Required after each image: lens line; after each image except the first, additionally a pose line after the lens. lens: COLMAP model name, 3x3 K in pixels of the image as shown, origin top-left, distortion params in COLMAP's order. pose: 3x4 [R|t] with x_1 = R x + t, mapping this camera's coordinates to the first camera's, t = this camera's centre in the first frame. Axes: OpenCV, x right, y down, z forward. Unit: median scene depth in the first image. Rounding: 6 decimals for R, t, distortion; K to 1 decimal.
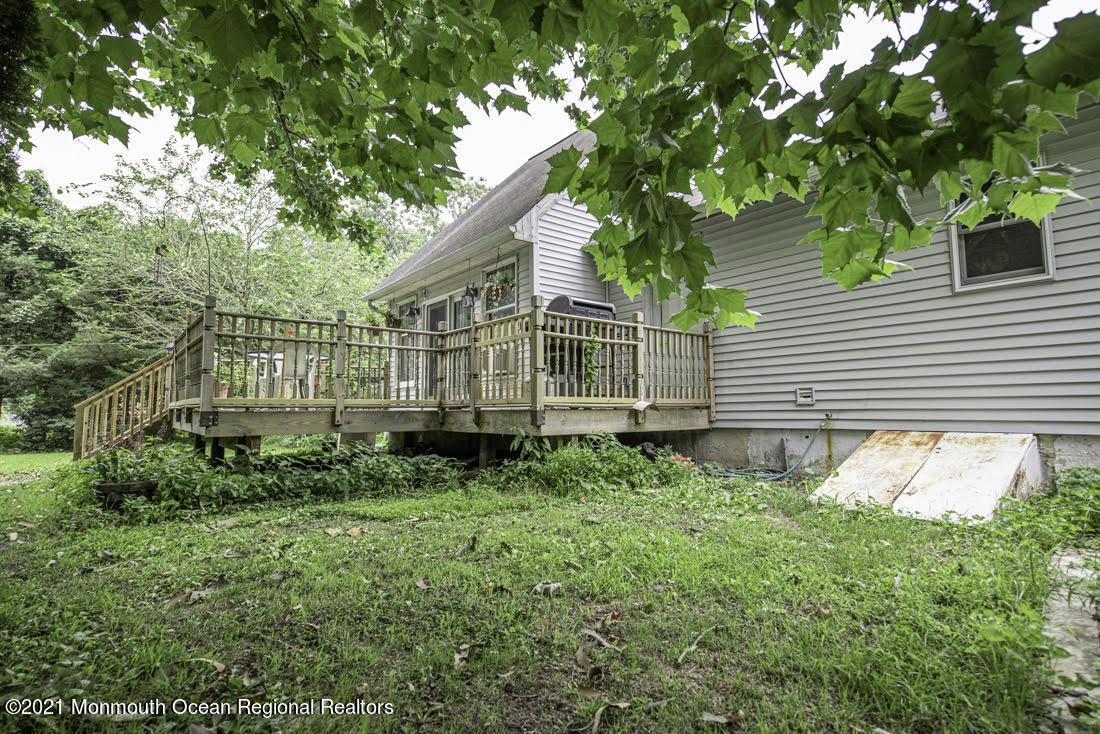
lens RADIAL K [[528.9, 0, 550.0], [0, 528.9, 367.0], [0, 0, 1]] dist [0.001535, 0.000372]
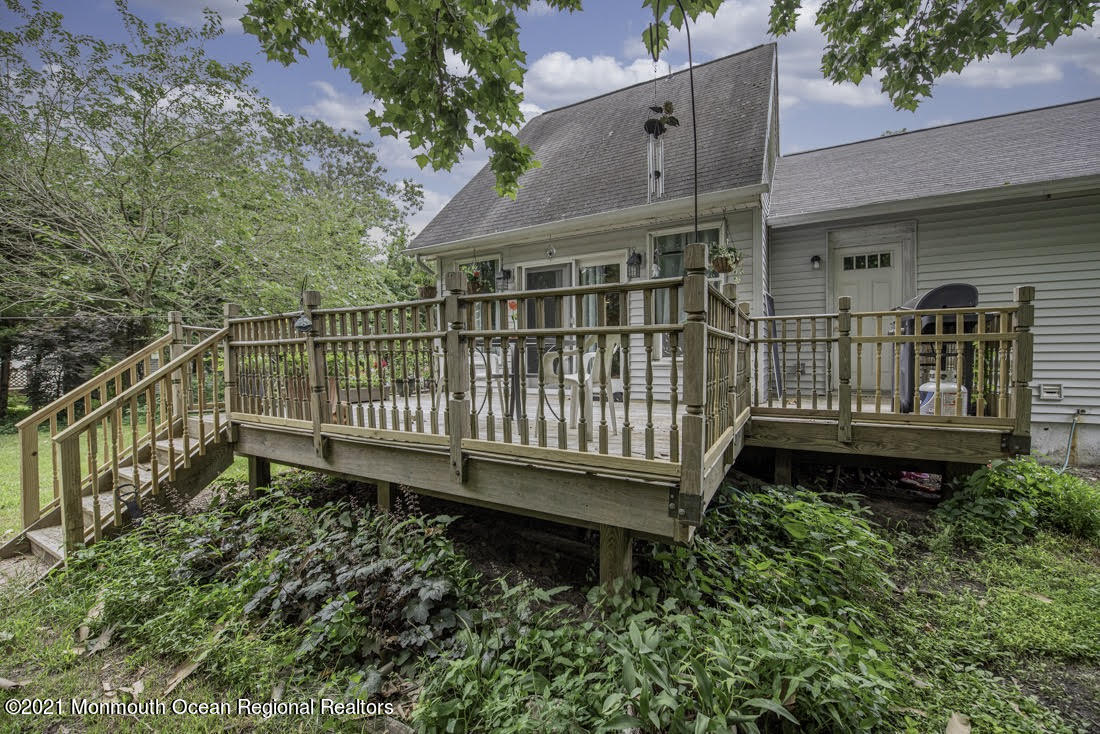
lens RADIAL K [[439.0, 0, 552.5], [0, 439.0, 363.1], [0, 0, 1]] dist [-0.000301, -0.000177]
pose [[0.932924, 0.000091, 0.360073, -0.657565], [-0.032956, 0.995824, 0.085136, -0.038230], [-0.358562, -0.091292, 0.929031, 0.458283]]
